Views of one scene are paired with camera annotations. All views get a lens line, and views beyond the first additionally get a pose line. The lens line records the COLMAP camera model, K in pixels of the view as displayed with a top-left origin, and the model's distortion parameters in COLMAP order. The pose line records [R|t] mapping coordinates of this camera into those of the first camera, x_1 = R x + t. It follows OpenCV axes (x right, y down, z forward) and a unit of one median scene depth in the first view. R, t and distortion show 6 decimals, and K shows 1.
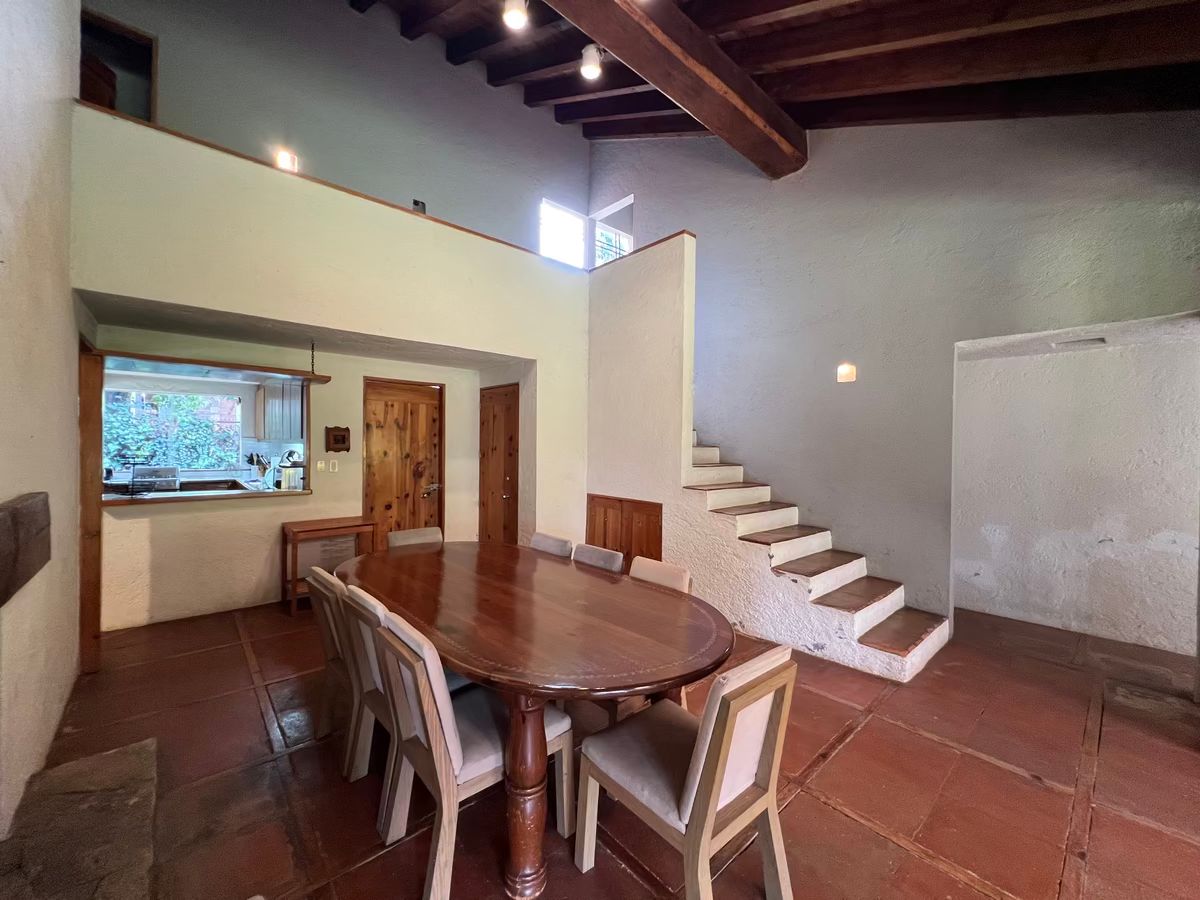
lens RADIAL K [[478.3, 0, 598.9], [0, 478.3, 449.3], [0, 0, 1]] dist [-0.002331, 0.000098]
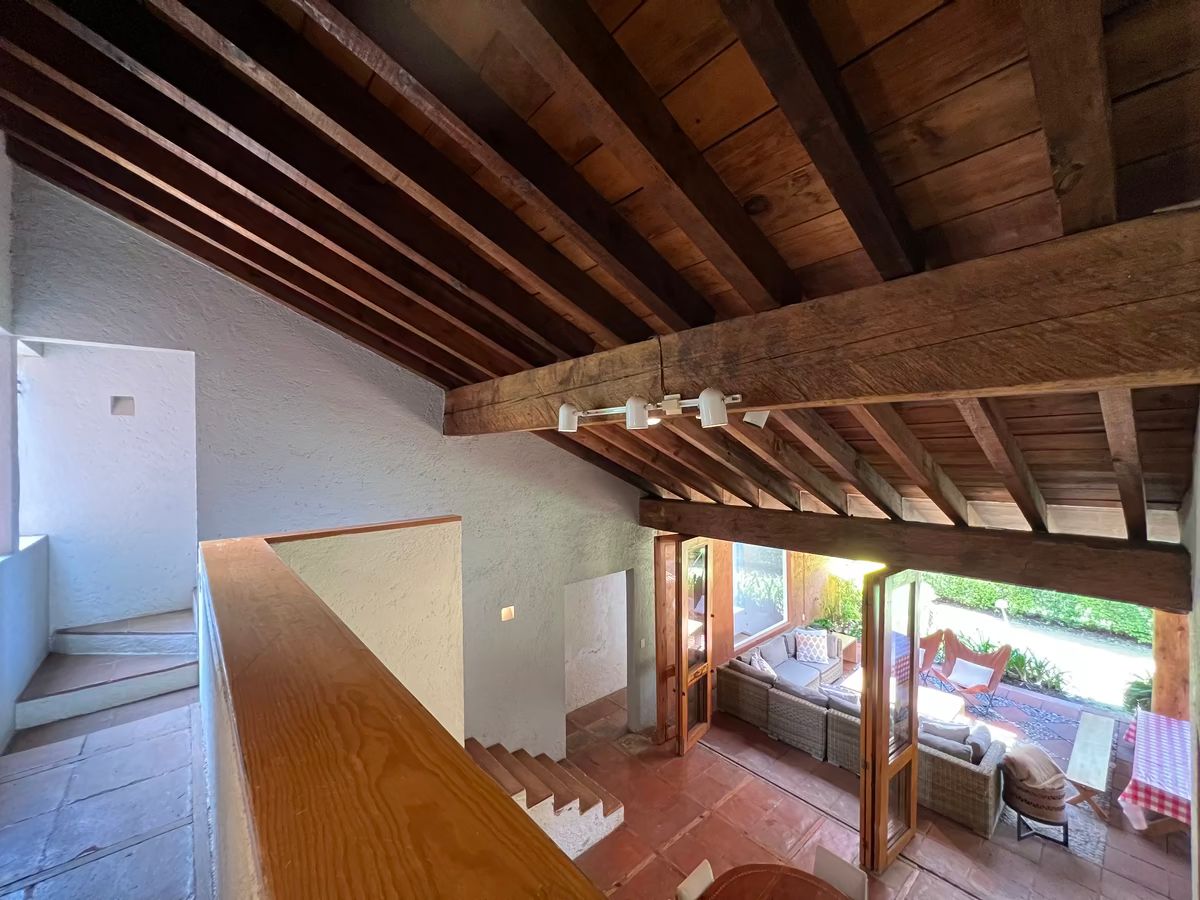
lens RADIAL K [[478.3, 0, 598.9], [0, 478.3, 449.3], [0, 0, 1]] dist [-0.002331, 0.000098]
pose [[0.009500, -0.008799, 0.999916, -0.740984], [0.016153, 0.999832, 0.008645, -0.599624], [-0.999824, 0.016069, 0.009640, 0.739312]]
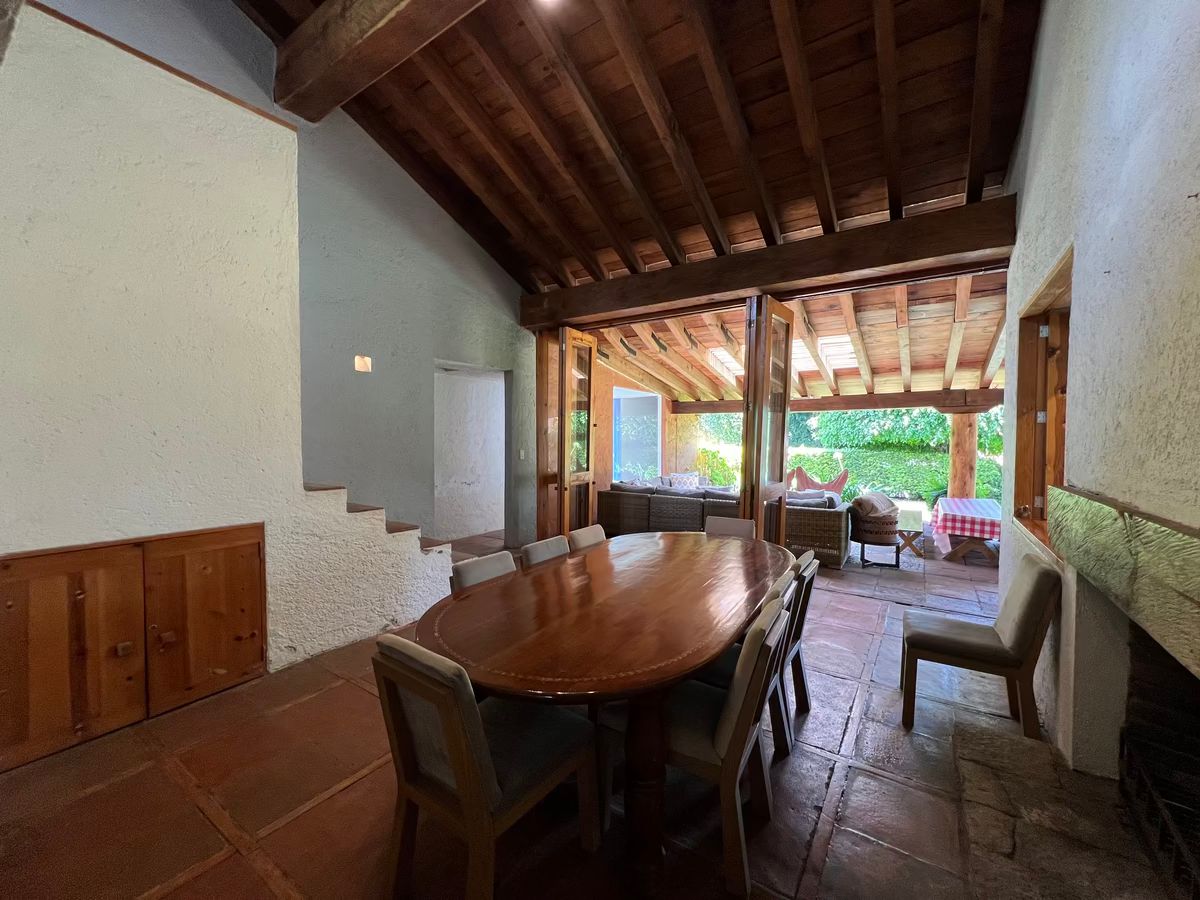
lens RADIAL K [[478.3, 0, 598.9], [0, 478.3, 449.3], [0, 0, 1]] dist [-0.002331, 0.000098]
pose [[-0.252781, -0.040201, 0.966688, -0.643587], [0.000148, 0.999135, 0.041589, -0.013749], [-0.967524, 0.010656, -0.252556, 0.762820]]
